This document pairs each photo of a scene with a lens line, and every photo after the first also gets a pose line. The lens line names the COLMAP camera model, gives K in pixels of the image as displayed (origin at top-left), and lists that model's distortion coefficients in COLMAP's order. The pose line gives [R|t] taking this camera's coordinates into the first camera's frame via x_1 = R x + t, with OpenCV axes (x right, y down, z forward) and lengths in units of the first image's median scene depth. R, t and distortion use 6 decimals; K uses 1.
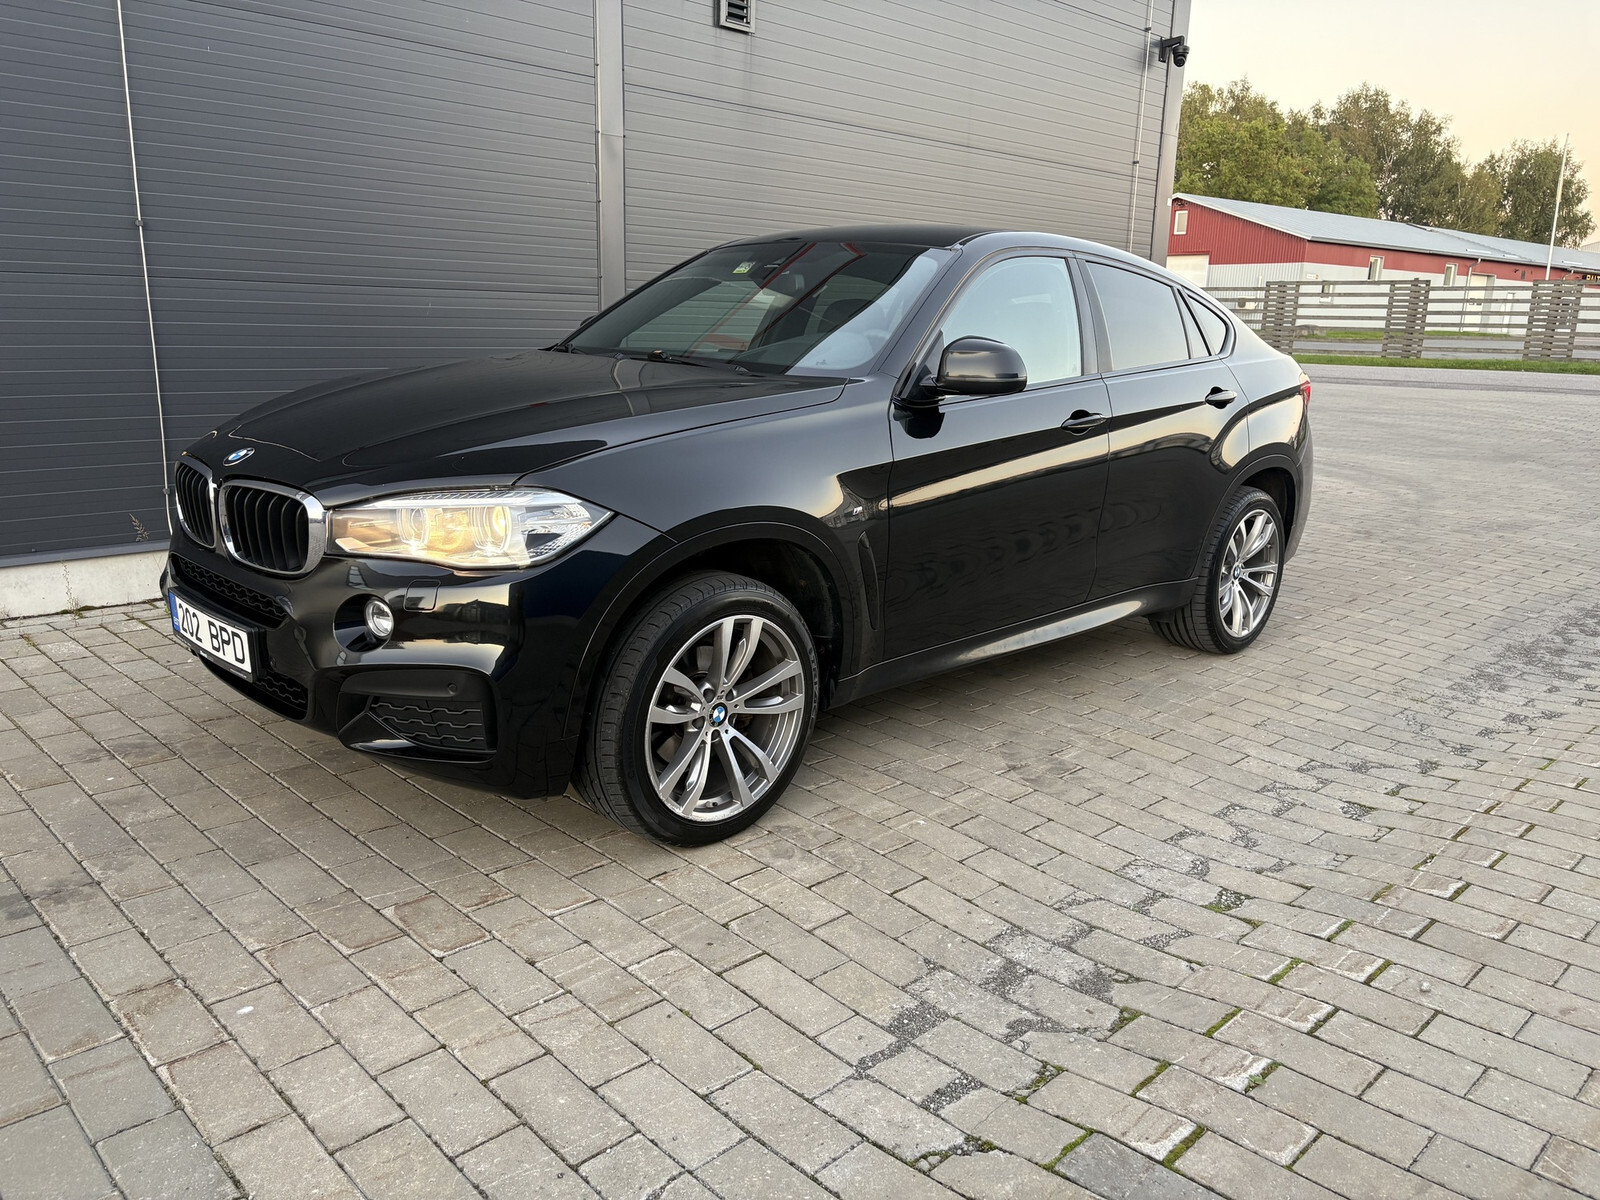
lens RADIAL K [[1203.6, 0, 800.5], [0, 1203.6, 593.1], [0, 0, 1]] dist [0.049503, -0.045118]
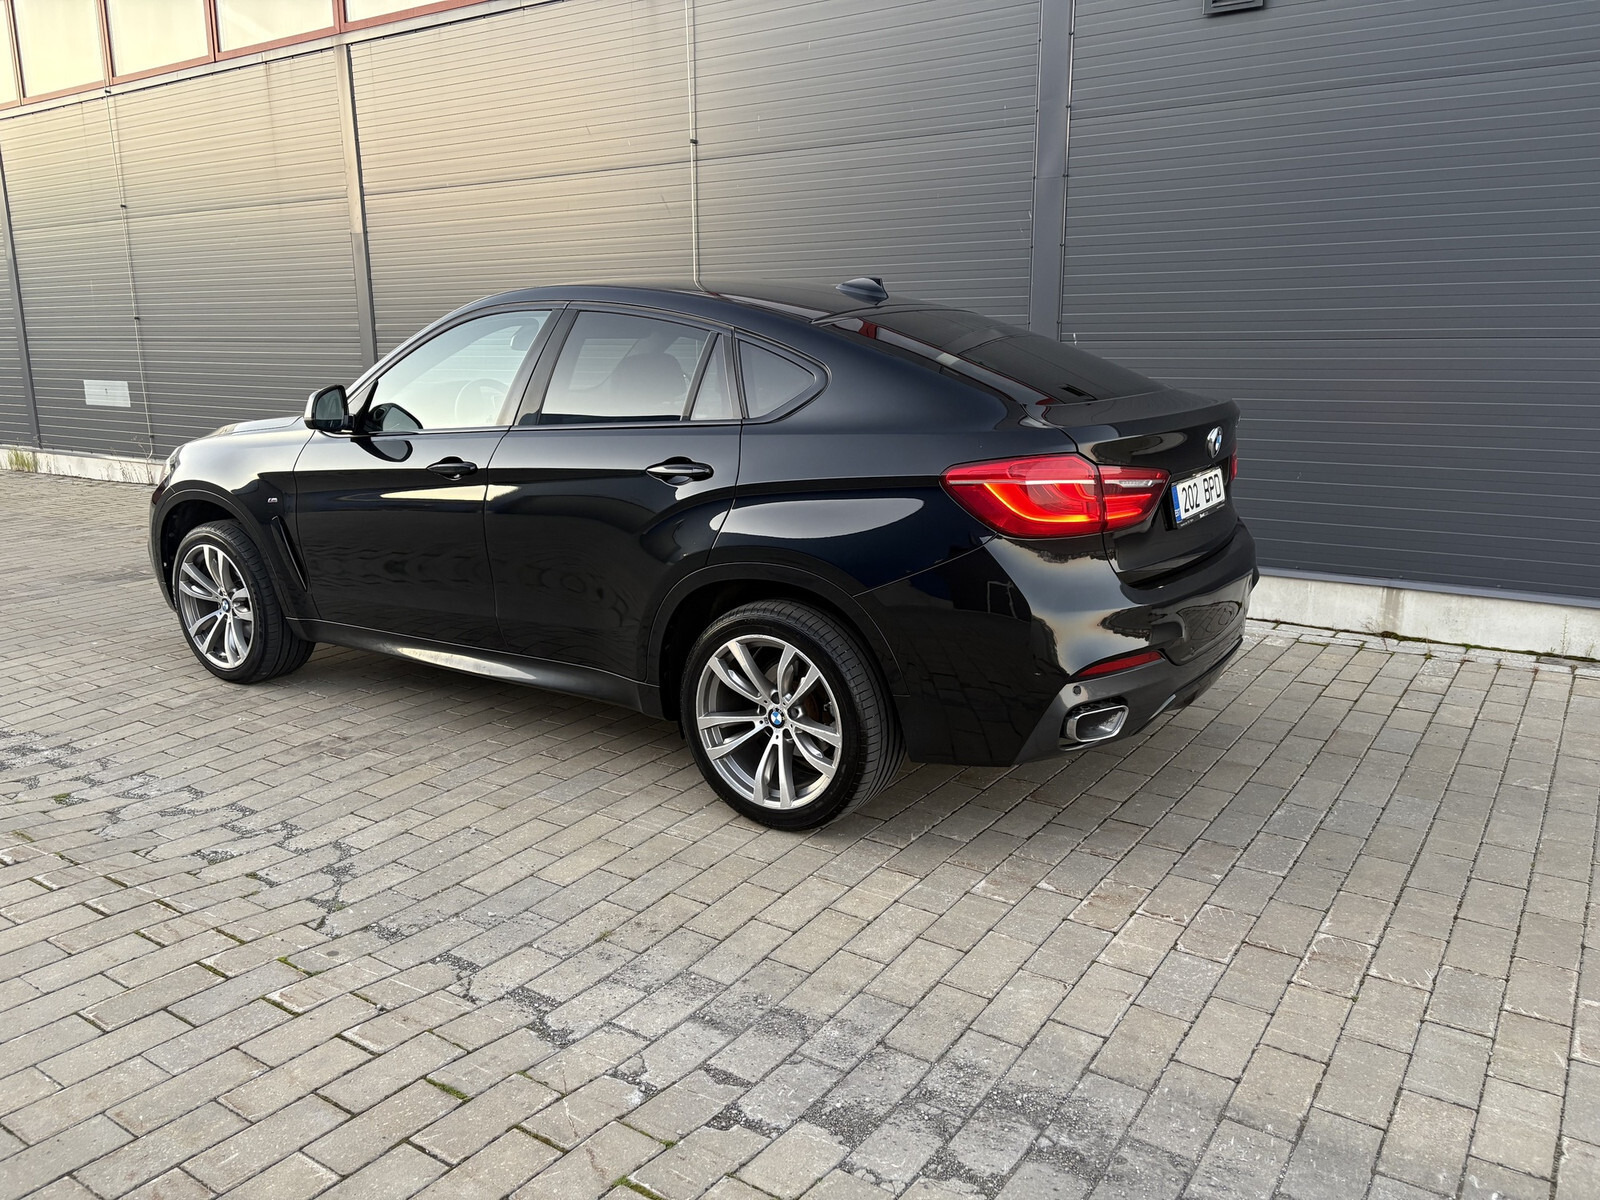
lens RADIAL K [[1203.6, 0, 800.5], [0, 1203.6, 601.4], [0, 0, 1]] dist [0.049503, -0.045118]
pose [[0.190128, 0.183635, -0.964432, 1.086334], [-0.207072, 0.967752, 0.143445, -0.198460], [0.959673, 0.172434, 0.222023, 0.881168]]
